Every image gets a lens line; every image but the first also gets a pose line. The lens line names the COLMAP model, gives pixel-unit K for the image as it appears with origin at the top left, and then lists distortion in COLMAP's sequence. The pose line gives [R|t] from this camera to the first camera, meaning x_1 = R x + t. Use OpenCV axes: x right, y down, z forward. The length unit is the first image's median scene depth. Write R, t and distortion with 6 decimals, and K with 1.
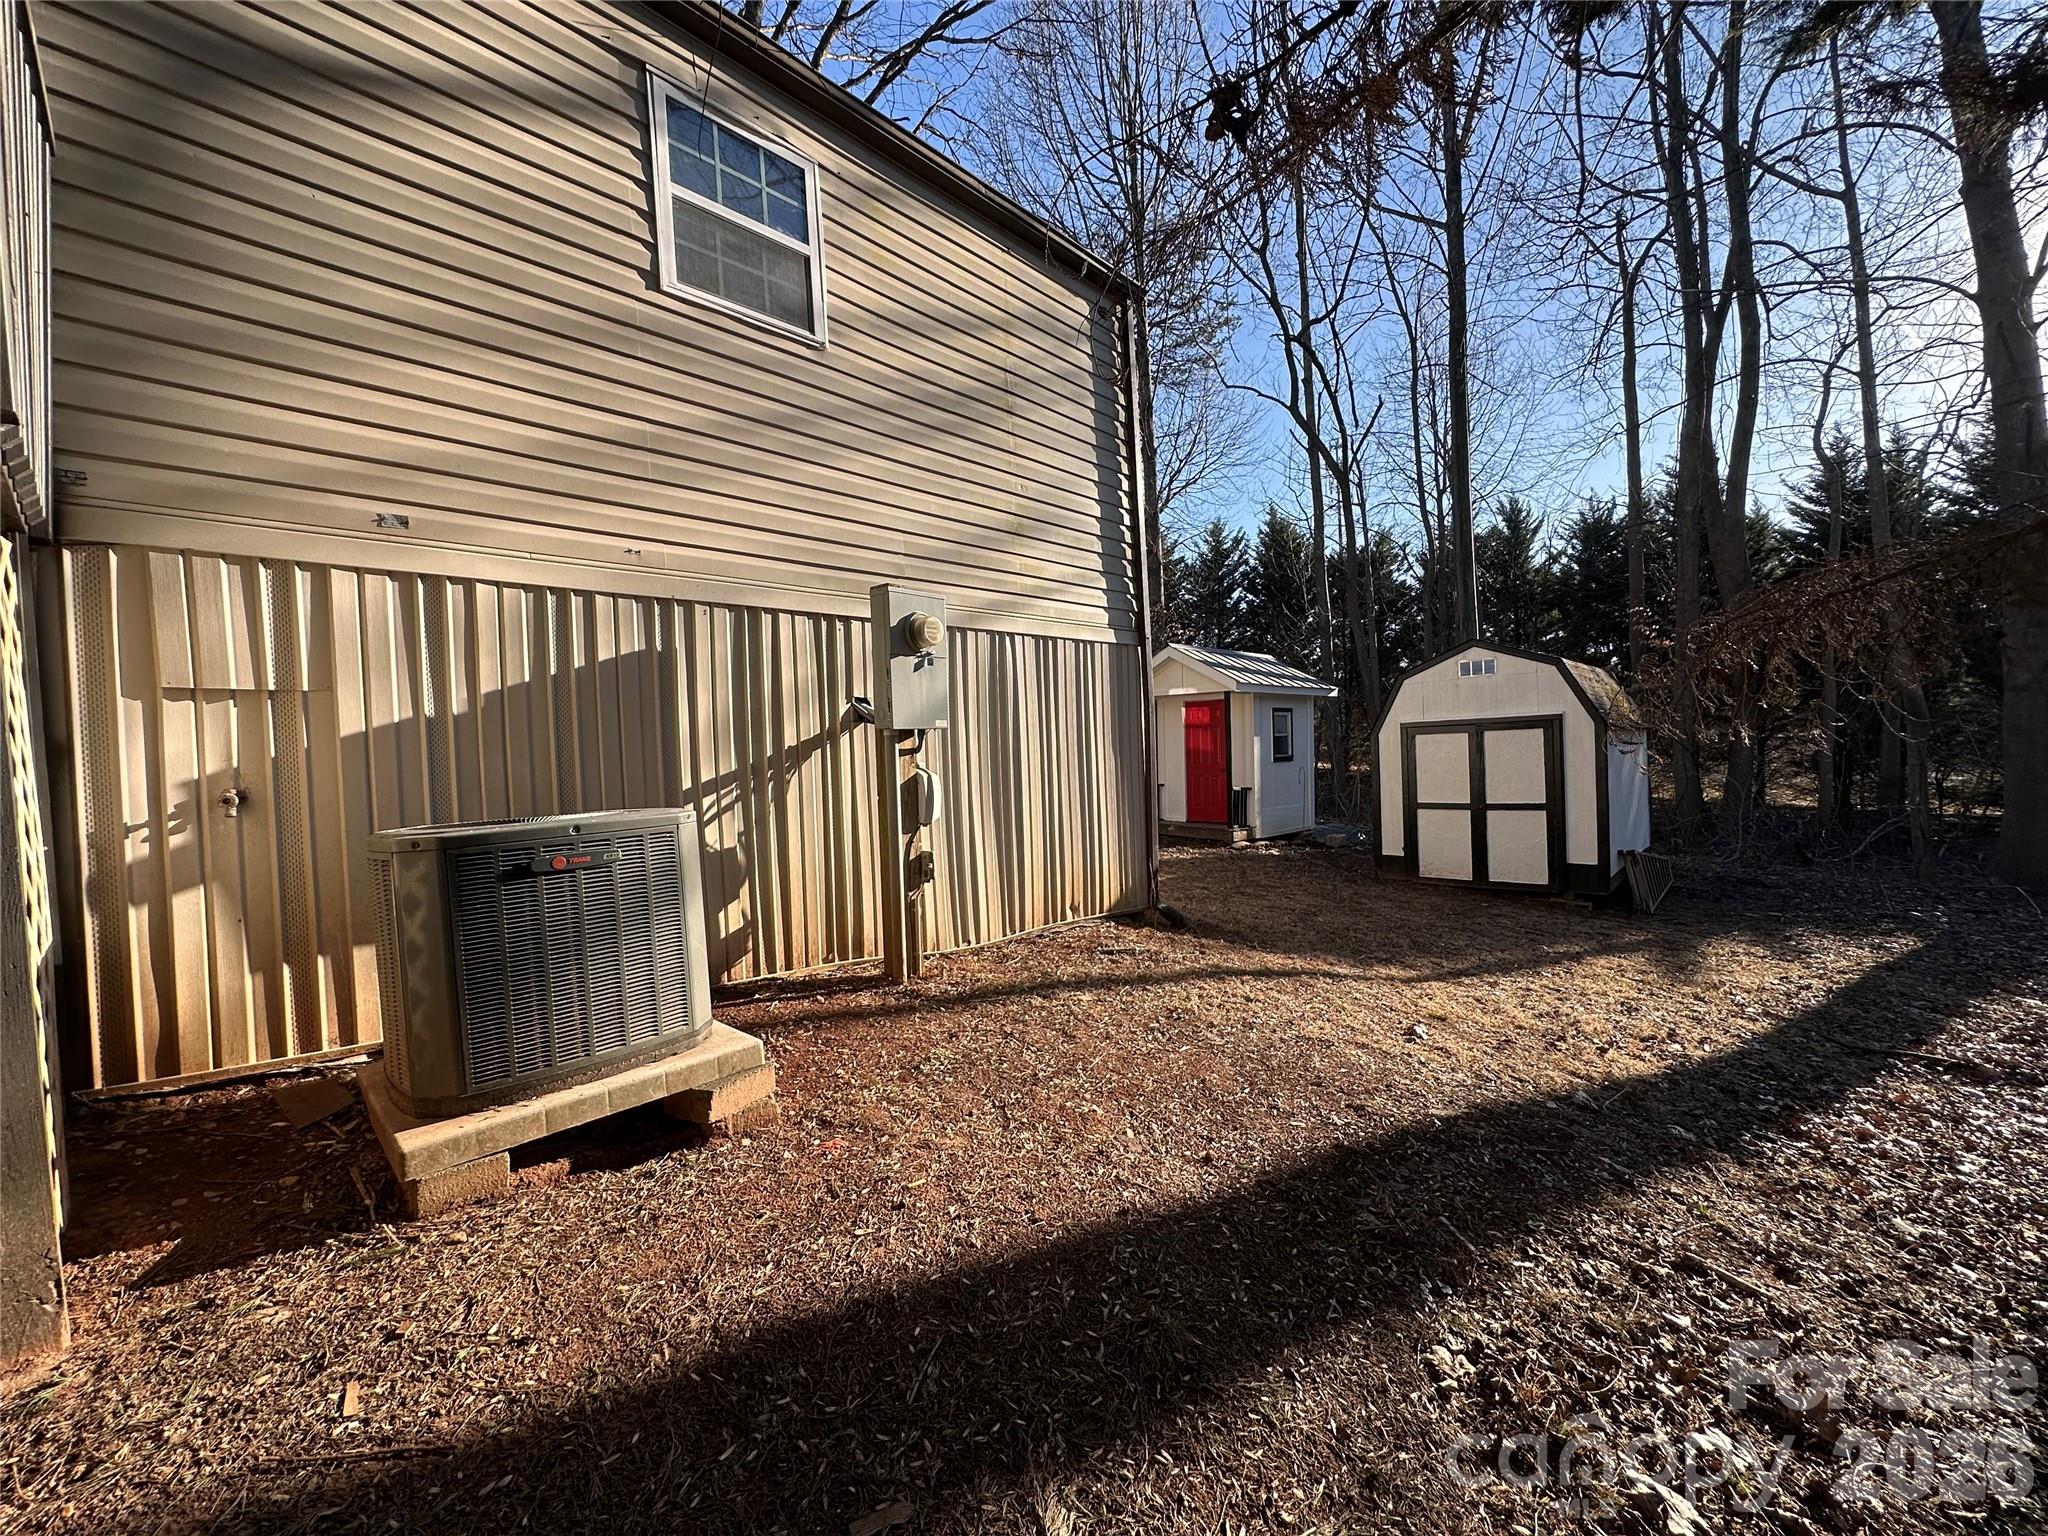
lens RADIAL K [[815.0, 0, 1024.0], [0, 815.0, 768.0], [0, 0, 1]] dist [-0.004633, 0.000756]
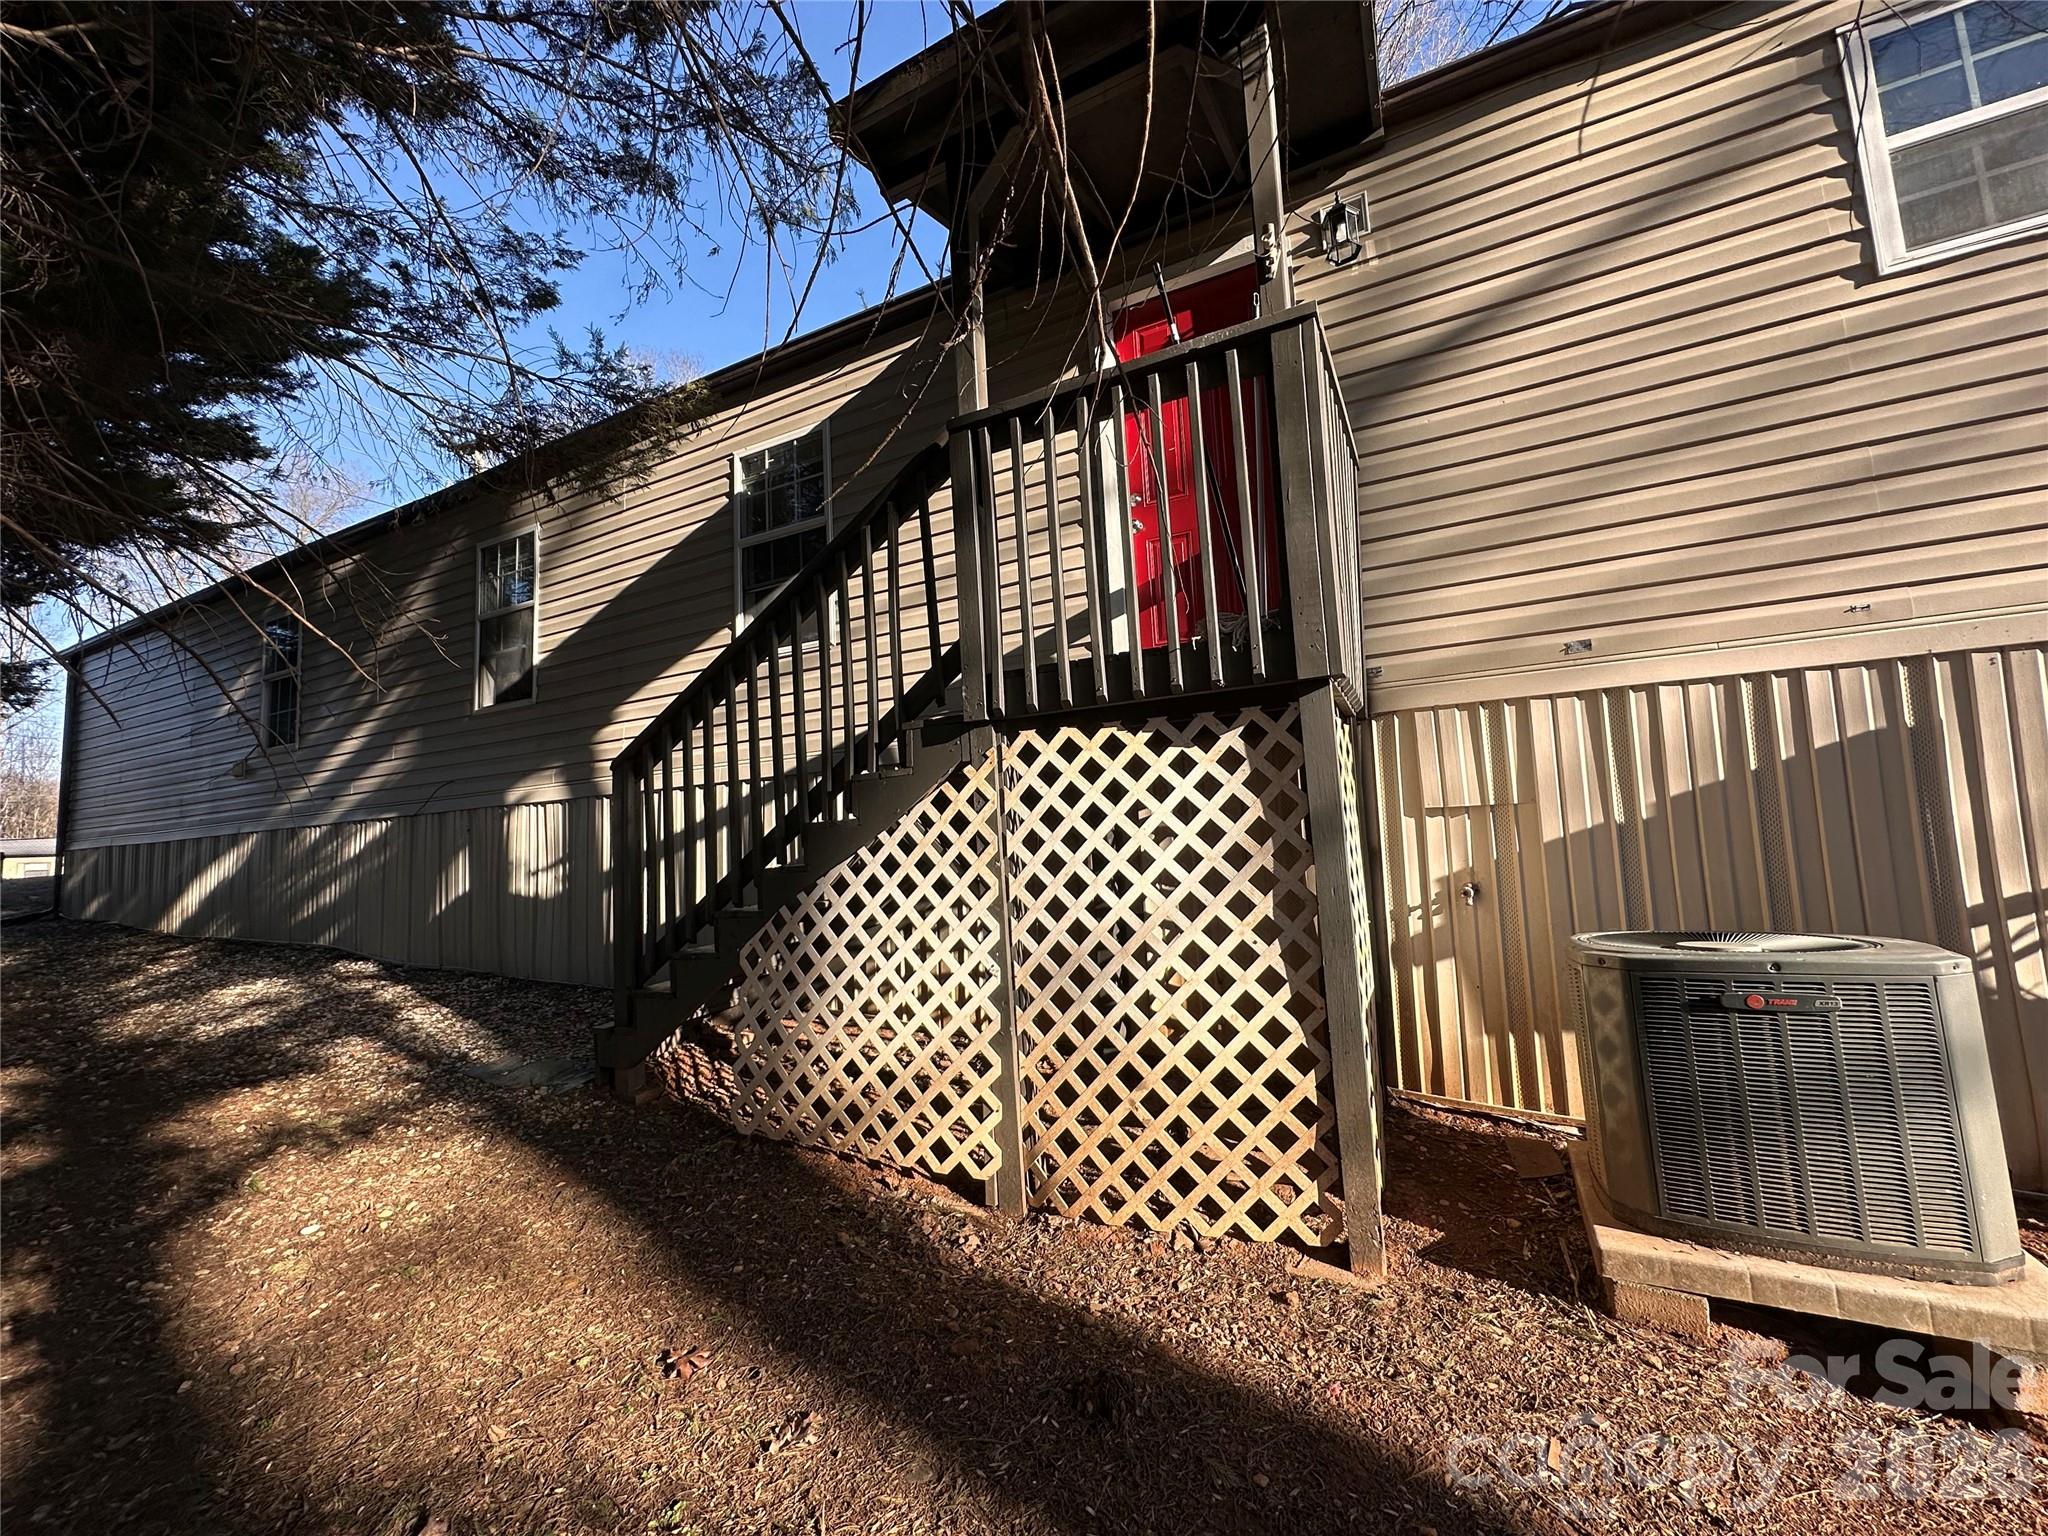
lens RADIAL K [[815.0, 0, 1024.0], [0, 815.0, 768.0], [0, 0, 1]] dist [-0.004633, 0.000756]
pose [[0.277400, -0.056989, -0.959063, 0.074612], [0.008052, 0.998342, -0.056994, -0.080653], [0.960721, 0.008087, 0.277399, -0.039415]]
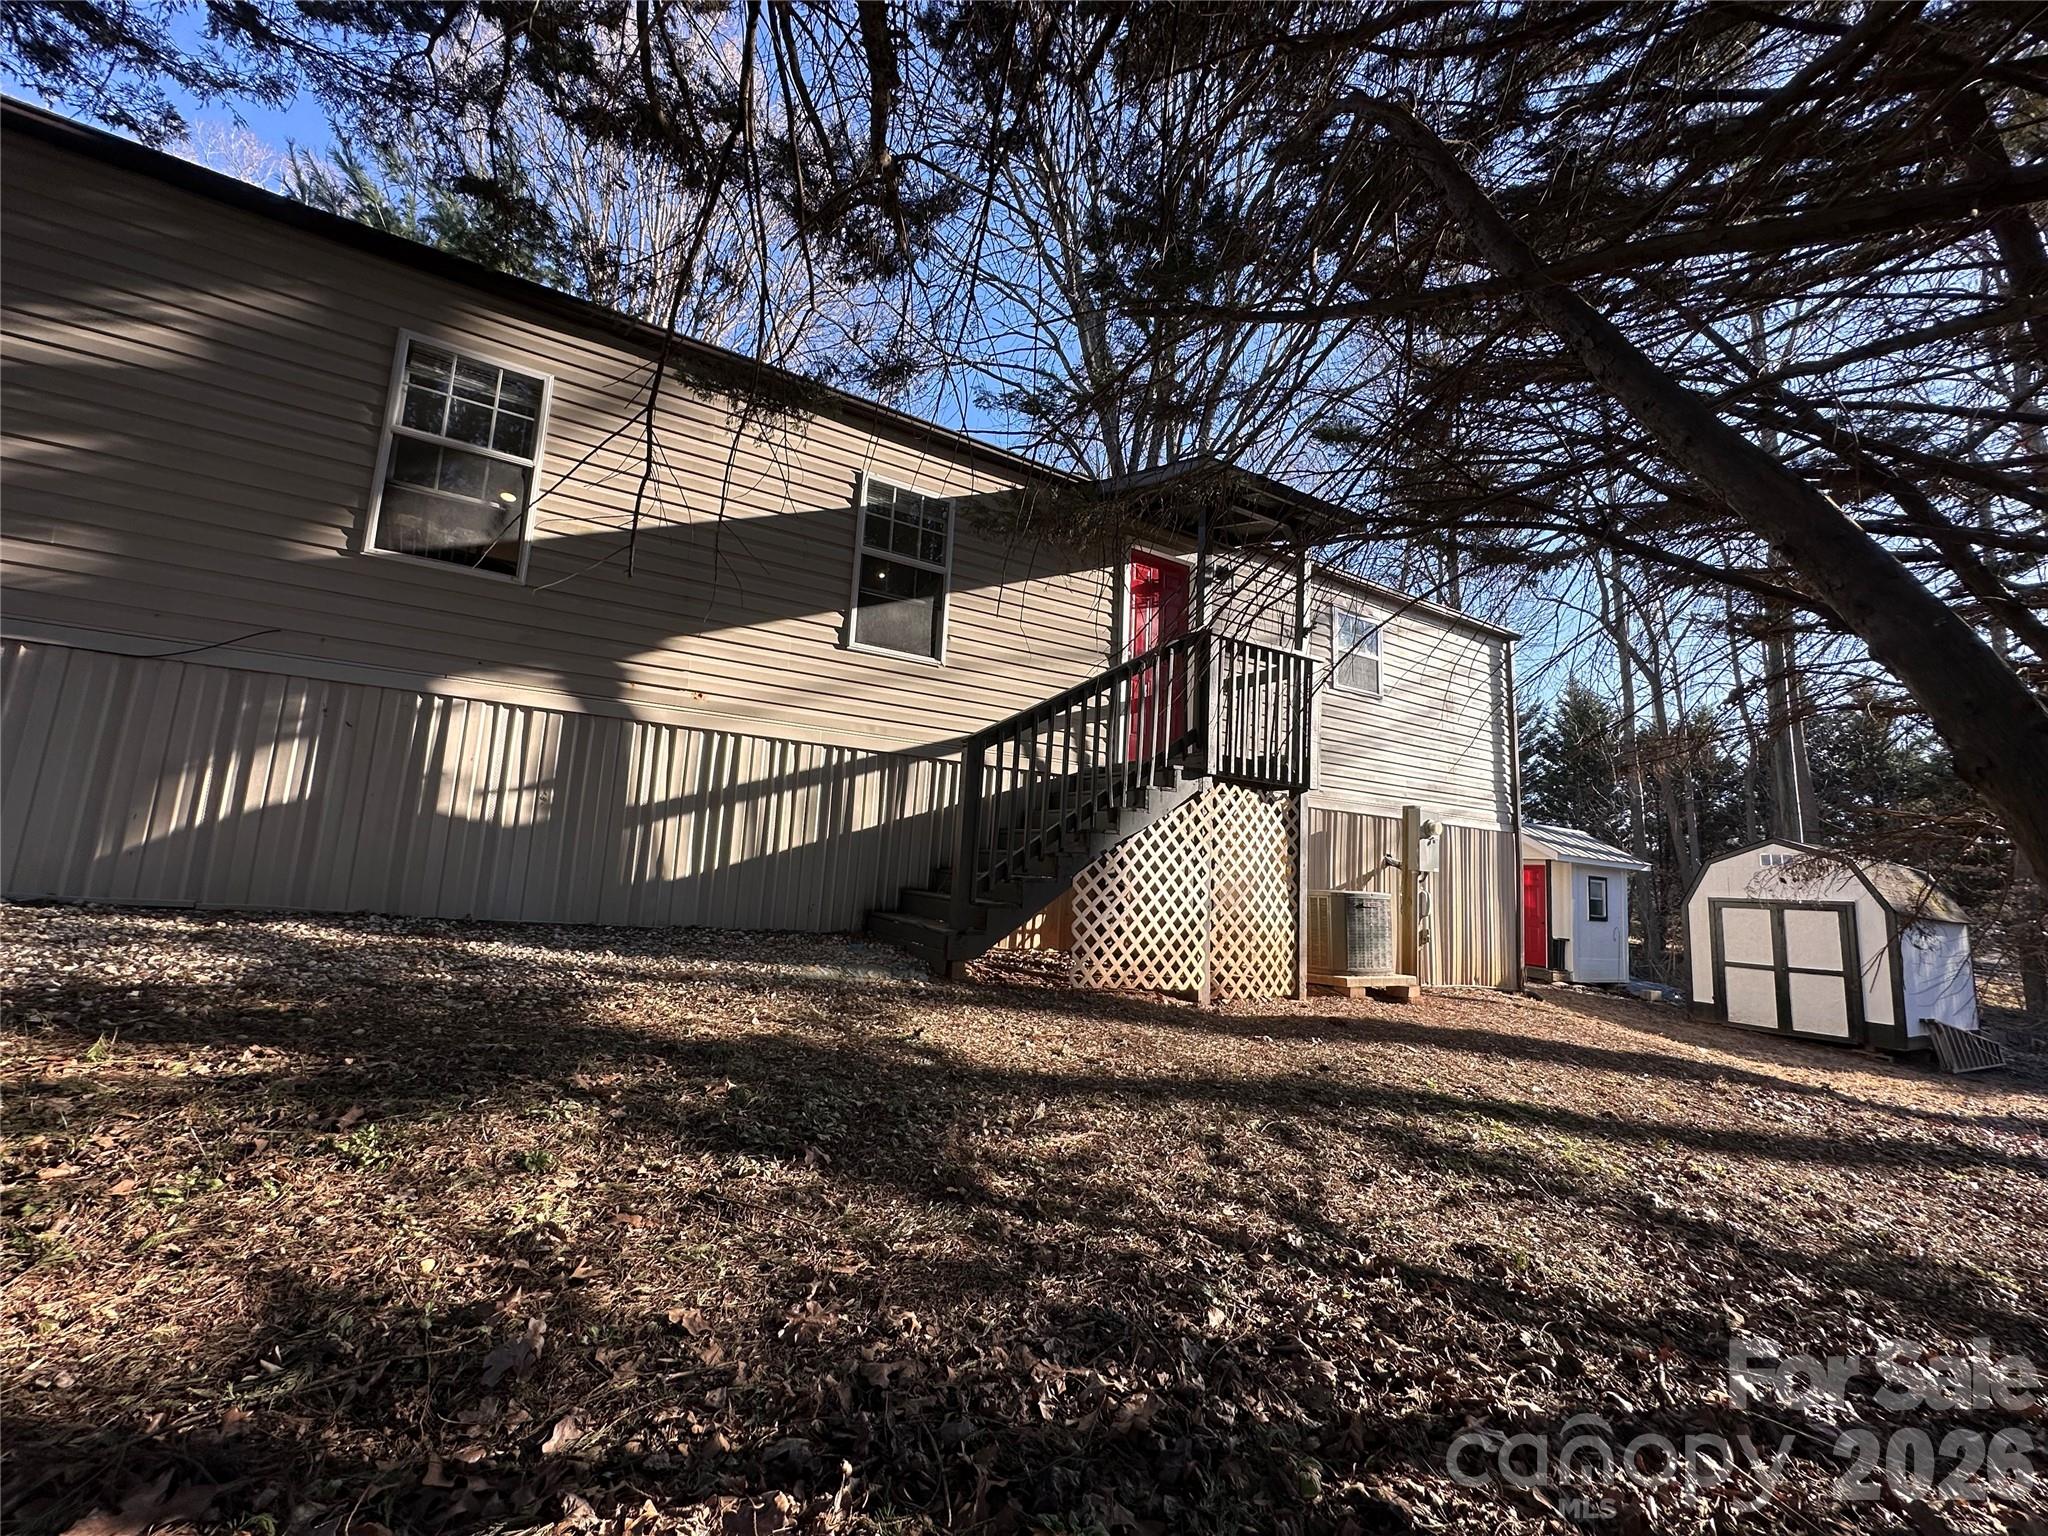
lens RADIAL K [[815.0, 0, 1024.0], [0, 815.0, 768.0], [0, 0, 1]] dist [-0.004633, 0.000756]
pose [[0.955595, 0.056512, -0.289213, -0.775161], [-0.102393, 0.983963, -0.146054, 0.154276], [0.276321, 0.169182, 0.946057, -2.015546]]
